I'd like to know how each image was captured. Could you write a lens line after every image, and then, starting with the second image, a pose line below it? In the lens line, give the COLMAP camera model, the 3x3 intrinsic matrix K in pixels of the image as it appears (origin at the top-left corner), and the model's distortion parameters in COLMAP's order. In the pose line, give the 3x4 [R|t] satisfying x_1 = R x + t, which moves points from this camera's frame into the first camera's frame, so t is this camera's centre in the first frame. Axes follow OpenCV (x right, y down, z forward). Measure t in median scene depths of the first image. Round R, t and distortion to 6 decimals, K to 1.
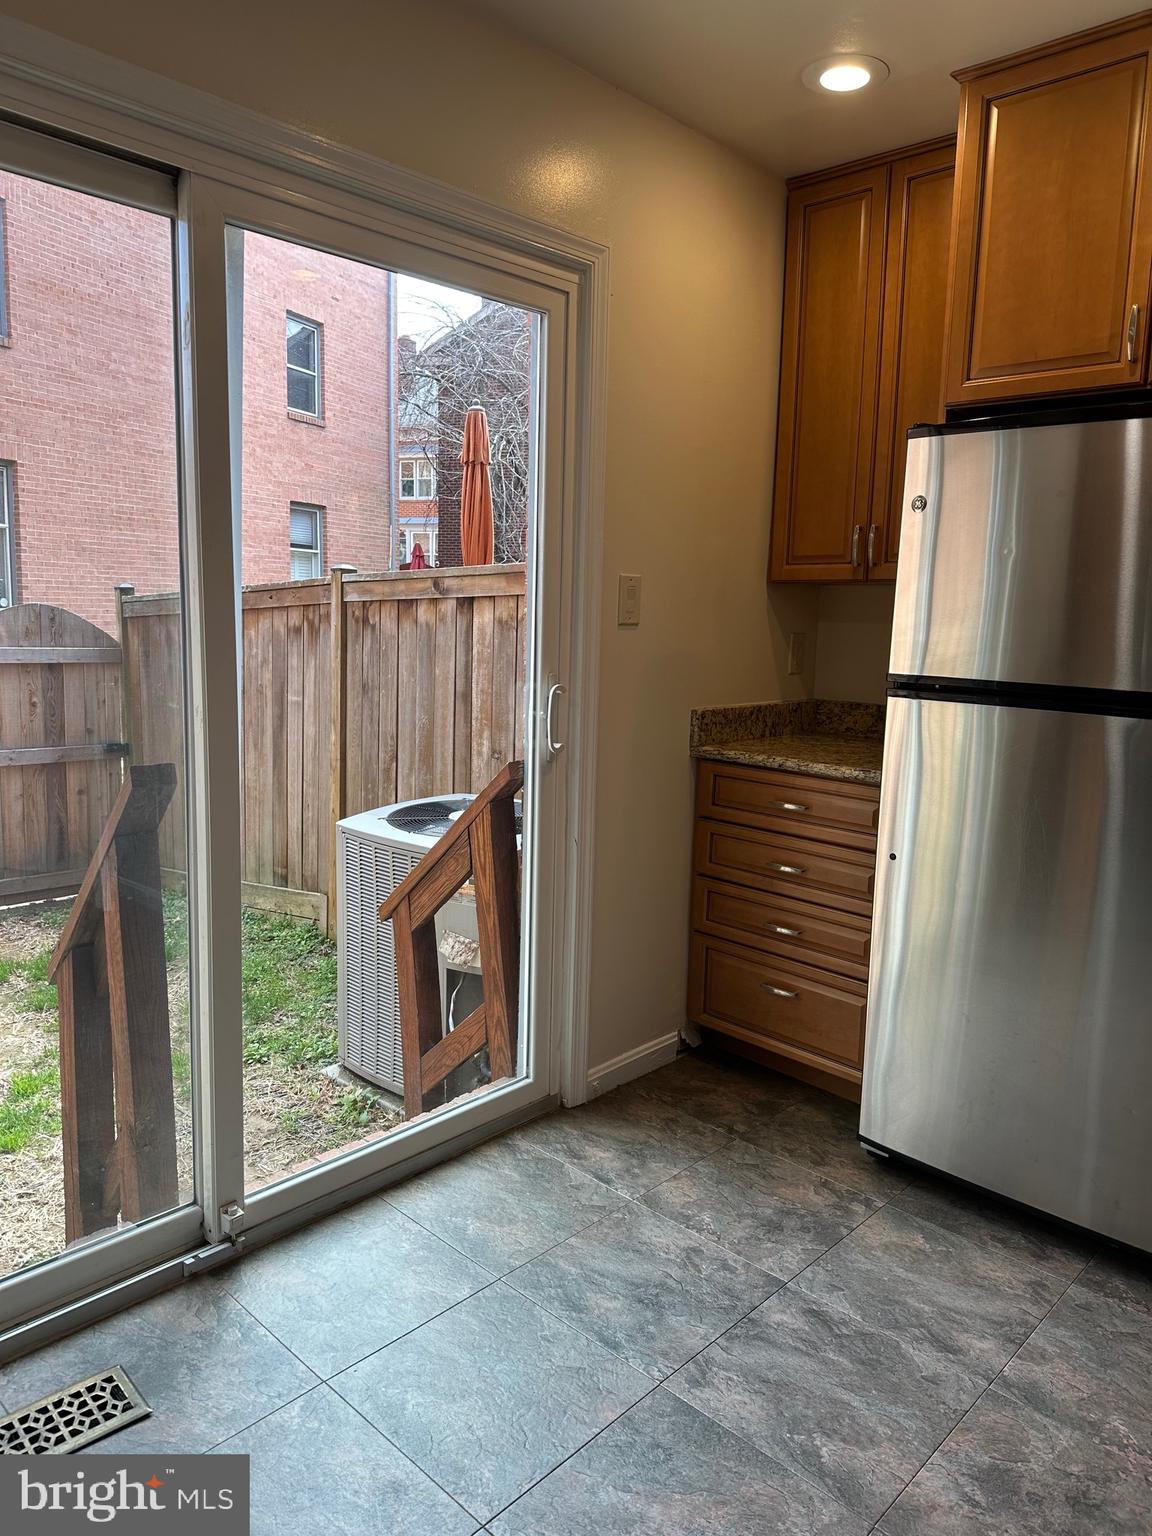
lens RADIAL K [[1067.6, 0, 563.8], [0, 1067.6, 782.1], [0, 0, 1]] dist [0.051530, -0.073813]
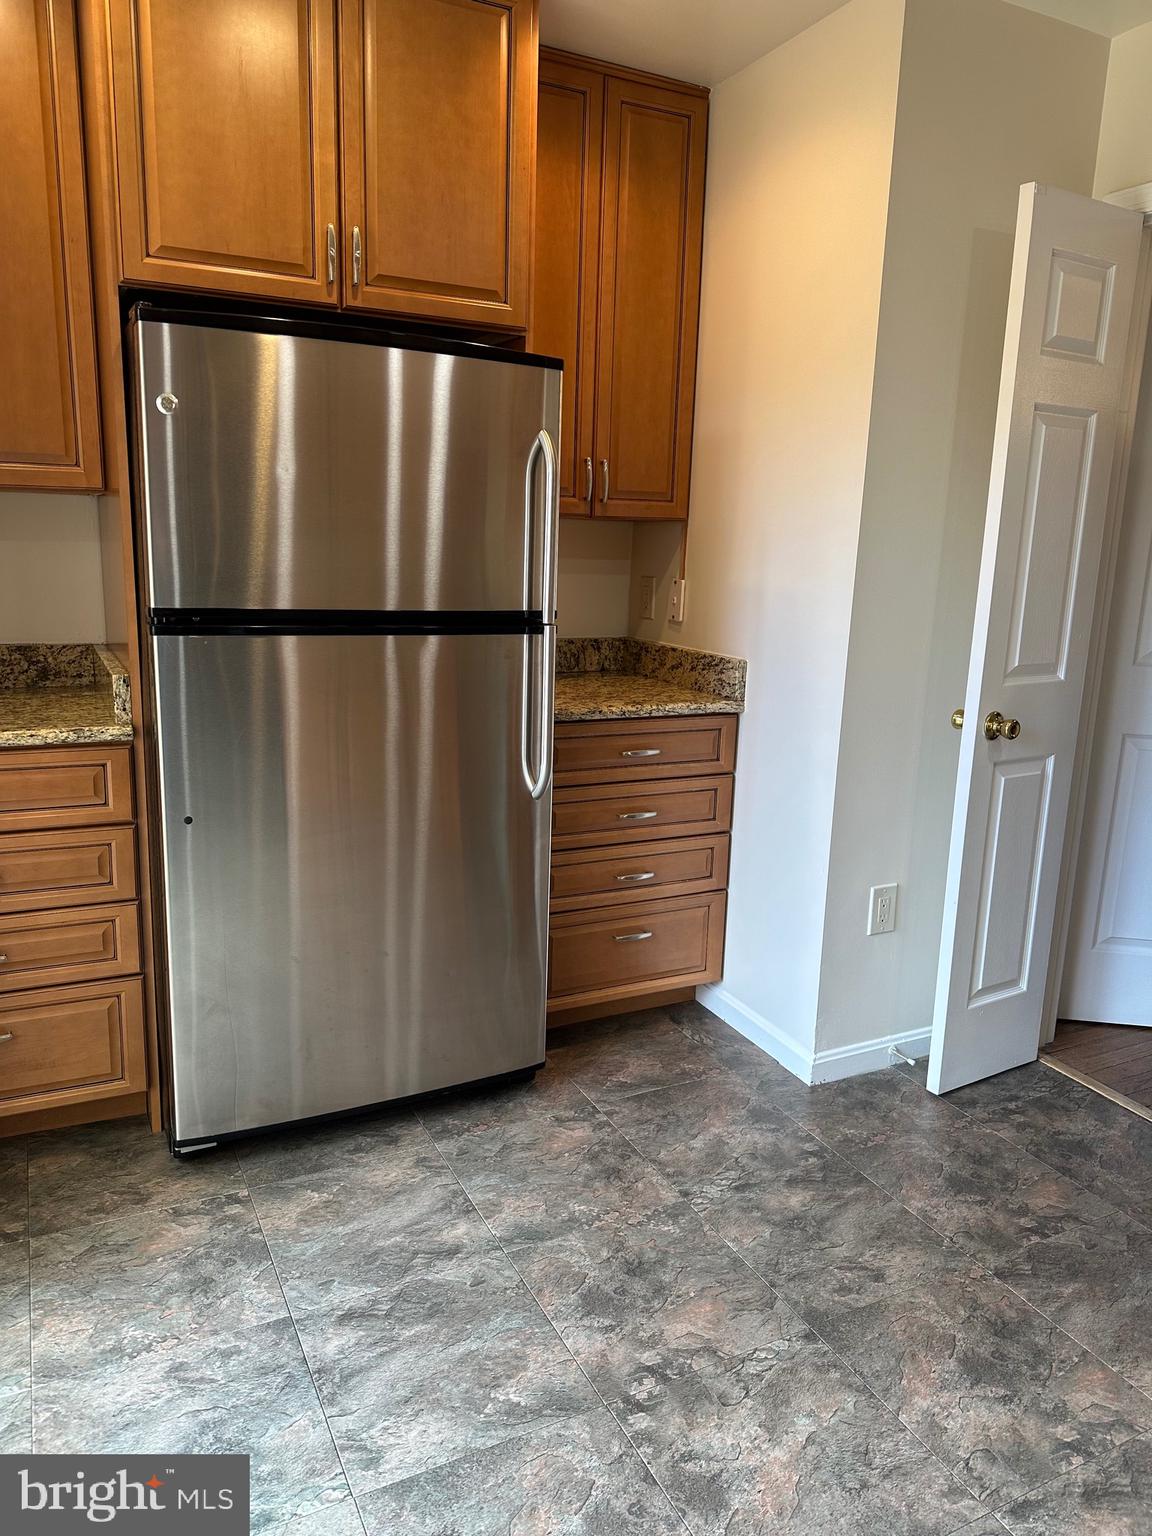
lens RADIAL K [[1067.6, 0, 580.3], [0, 1067.6, 780.8], [0, 0, 1]] dist [0.051530, -0.073813]
pose [[0.329807, -0.221398, 0.917720, -0.425338], [0.134028, 0.973246, 0.186626, -0.090742], [-0.934486, 0.061450, 0.350657, 0.450458]]
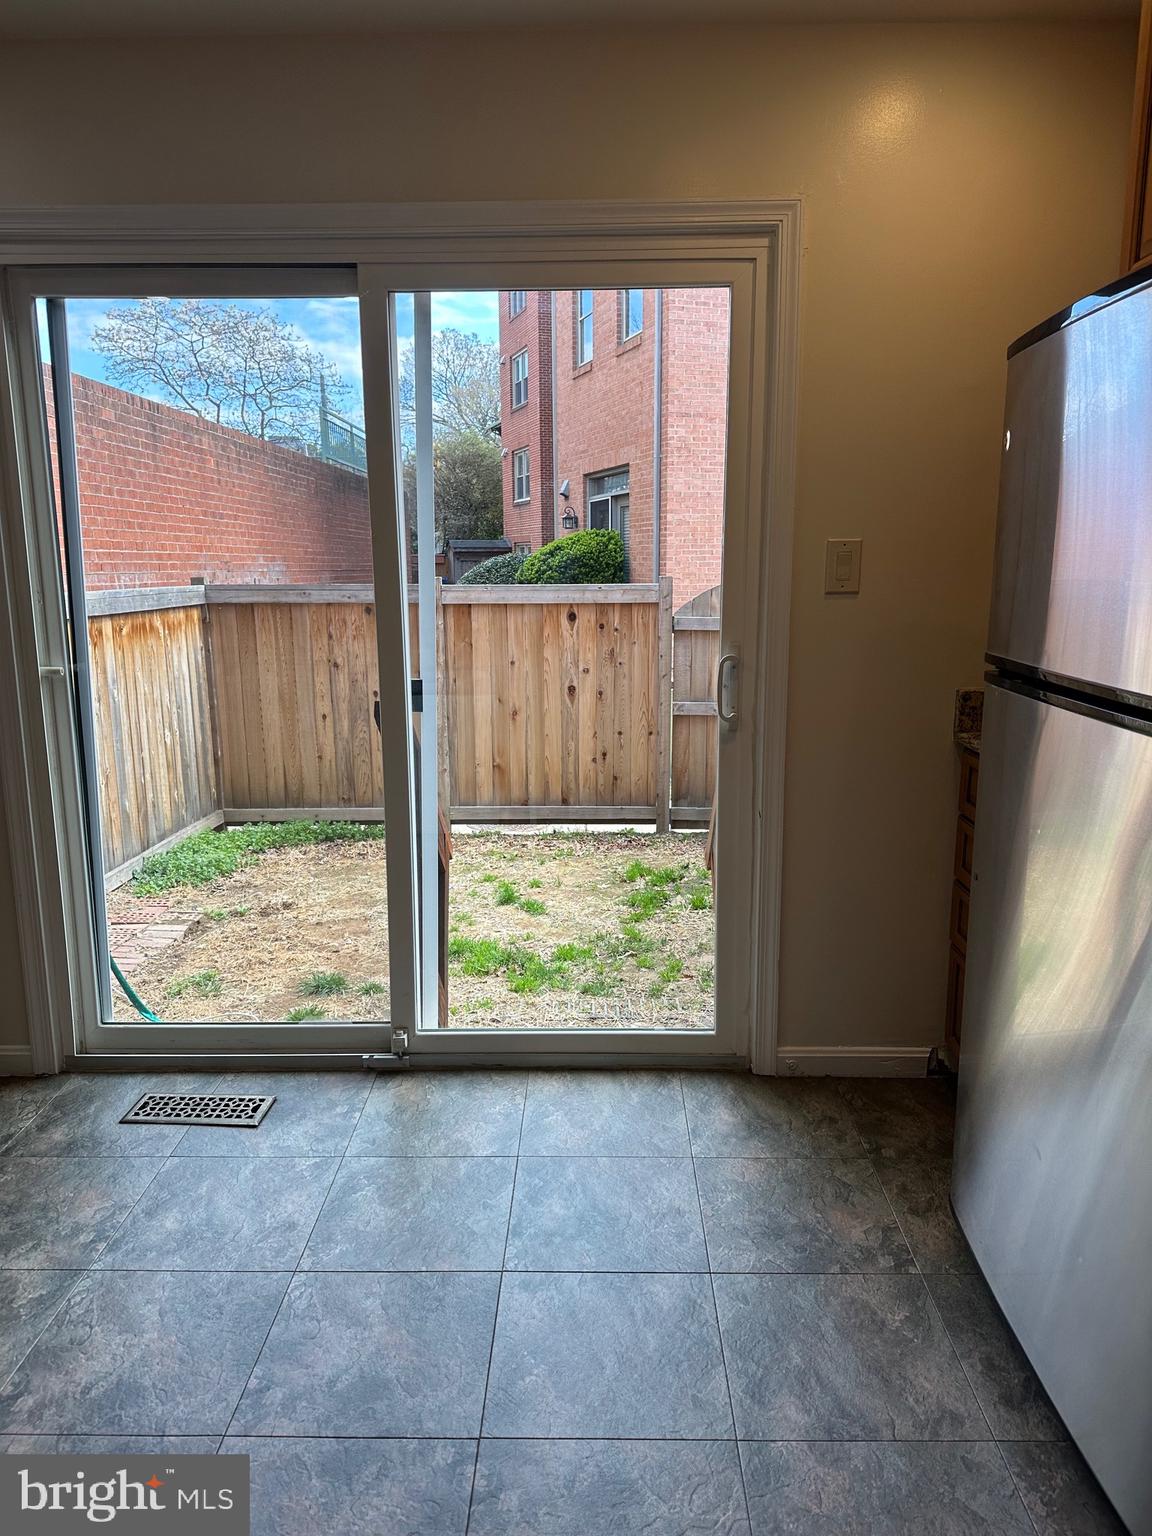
lens RADIAL K [[1067.6, 0, 584.4], [0, 1067.6, 790.2], [0, 0, 1]] dist [0.051530, -0.073813]
pose [[0.684909, 0.130626, -0.716824, 0.778168], [-0.105556, 0.991209, 0.079770, -0.034195], [0.720942, 0.021030, 0.692676, 0.235760]]
